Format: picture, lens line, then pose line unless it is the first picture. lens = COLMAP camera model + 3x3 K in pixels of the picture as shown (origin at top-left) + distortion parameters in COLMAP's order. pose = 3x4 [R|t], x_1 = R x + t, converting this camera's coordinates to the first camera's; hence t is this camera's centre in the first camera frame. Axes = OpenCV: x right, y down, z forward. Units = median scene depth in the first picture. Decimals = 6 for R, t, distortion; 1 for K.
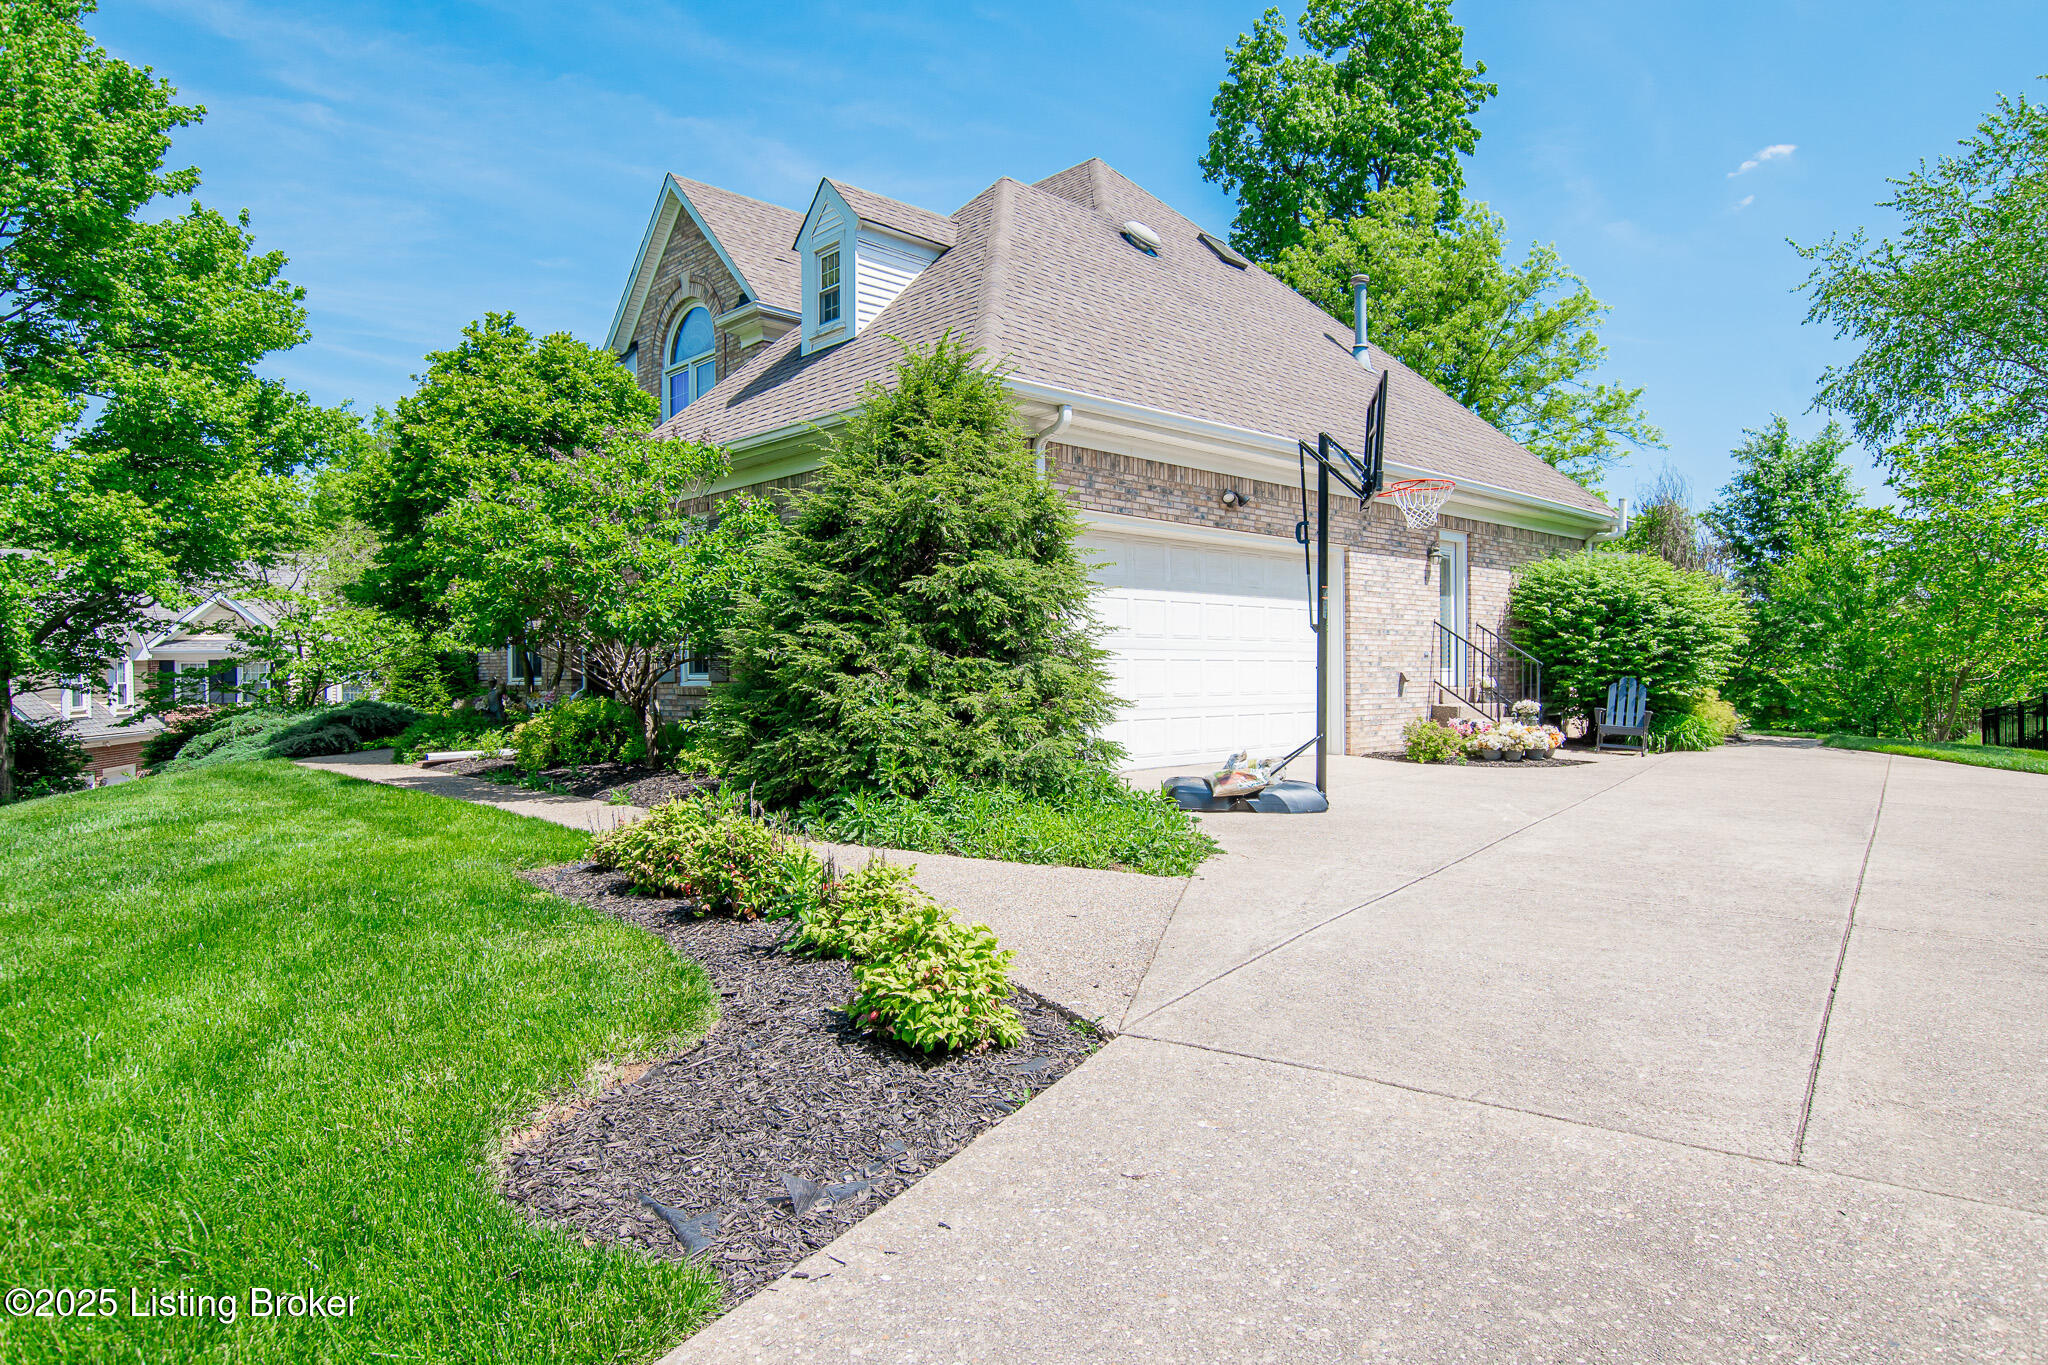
lens RADIAL K [[1197.2, 0, 1024.0], [0, 1197.2, 682.5], [0, 0, 1]] dist [0.033806, -0.061559]
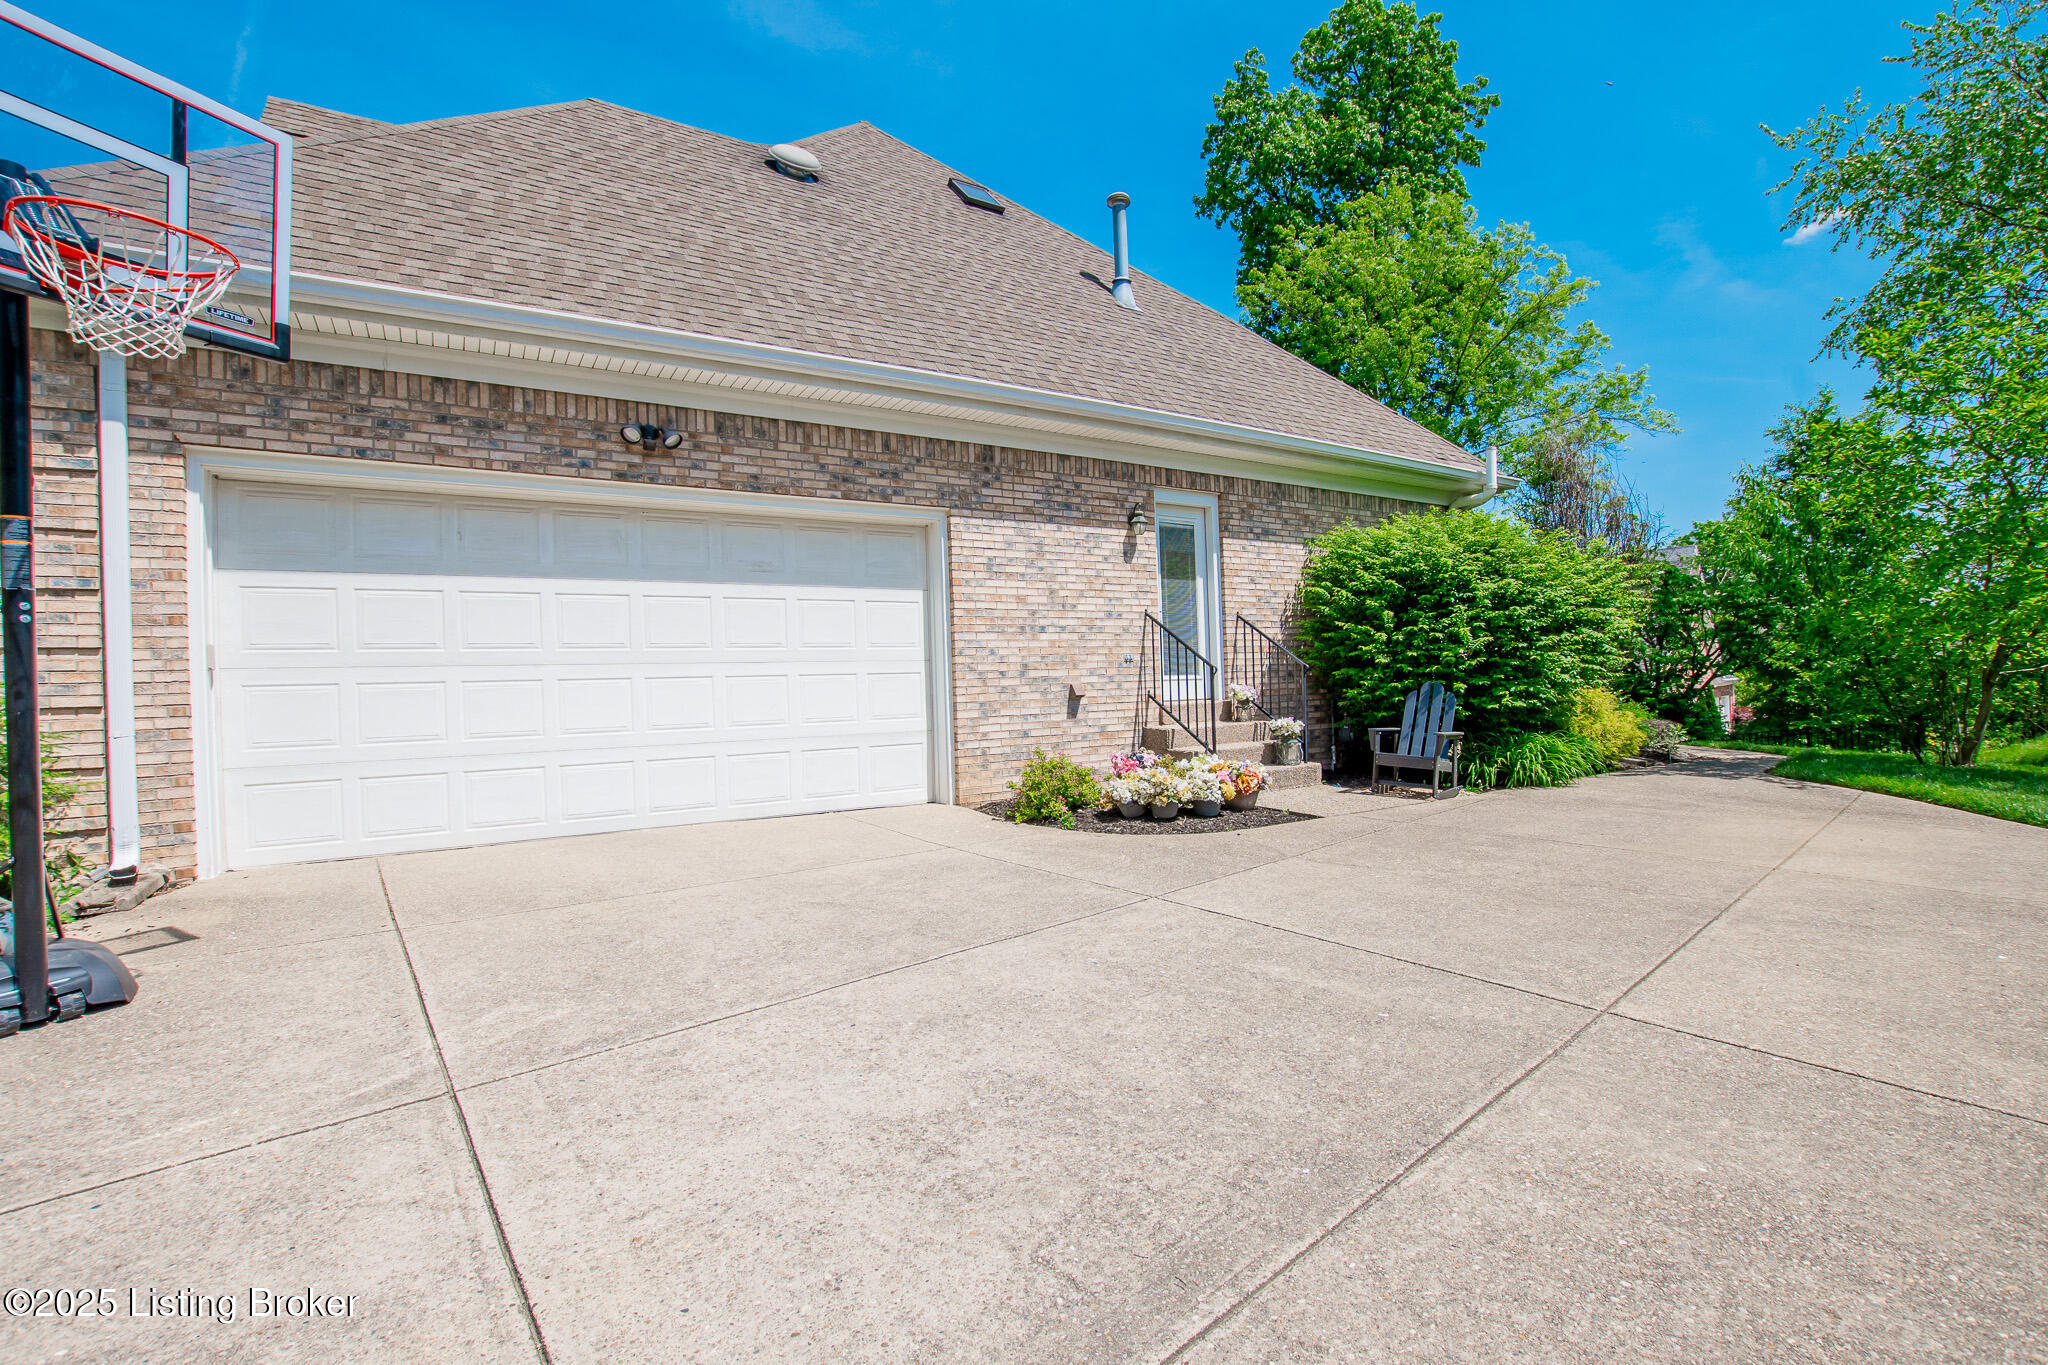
lens RADIAL K [[913.5, 0, 1024.0], [0, 913.5, 682.5], [0, 0, 1]] dist [-0.029149, 0.000520]
pose [[0.977279, -0.024356, -0.210554, 0.380079], [0.023528, 0.999702, -0.006436, -0.006385], [0.210648, 0.001336, 0.977561, 0.434783]]
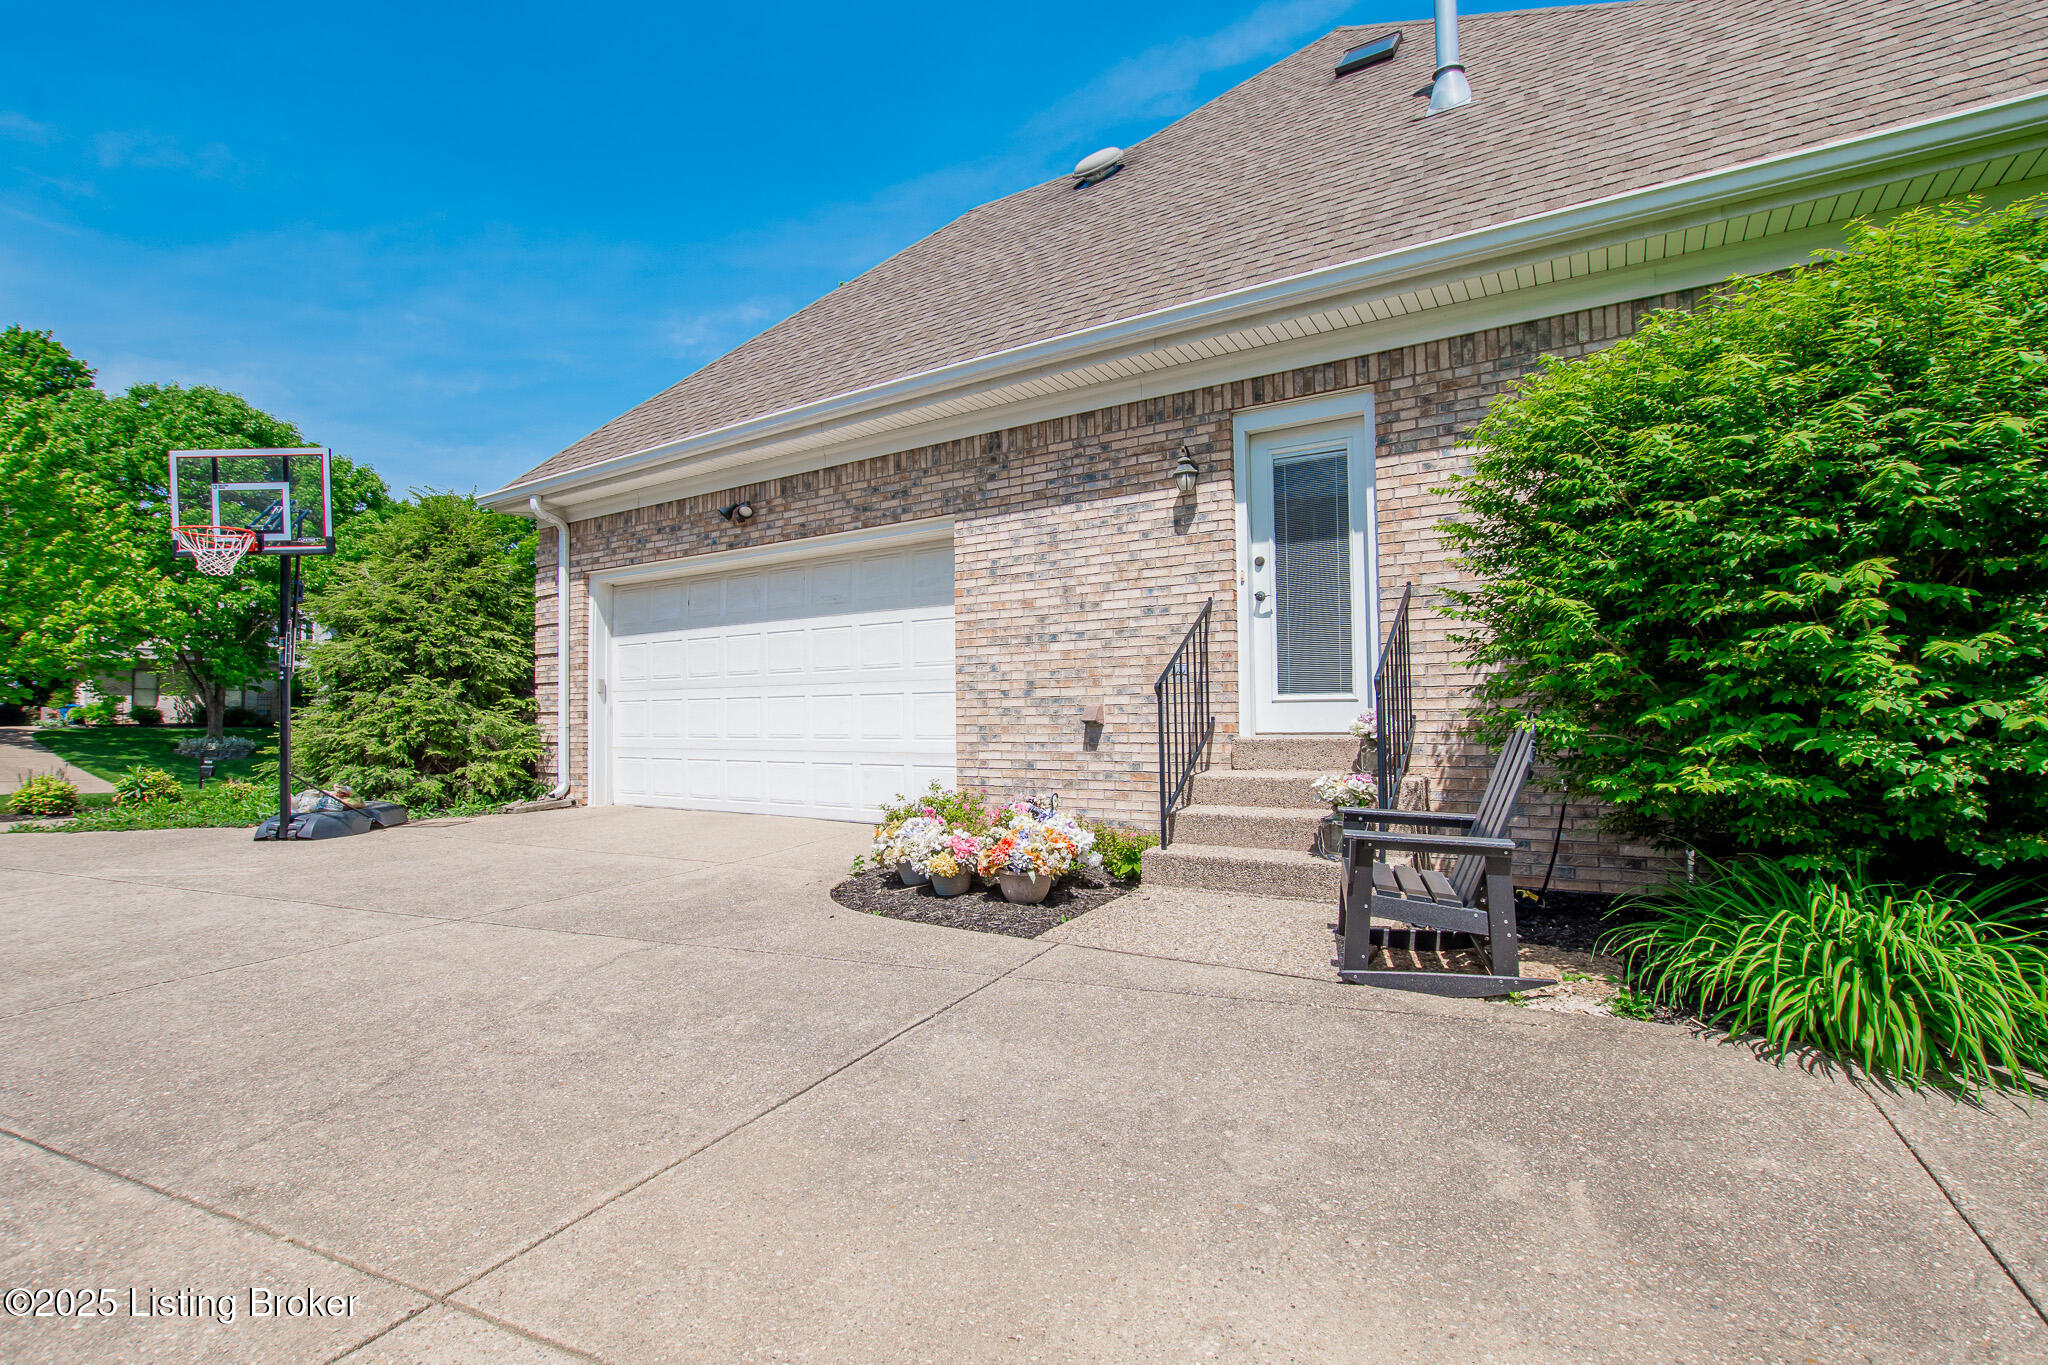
lens RADIAL K [[913.5, 0, 1024.0], [0, 913.5, 682.5], [0, 0, 1]] dist [-0.029149, 0.000520]
pose [[0.243740, -0.030785, -0.969352, 0.679286], [0.007624, 0.999526, -0.029827, -0.006752], [0.969811, -0.000120, 0.243859, 0.821610]]
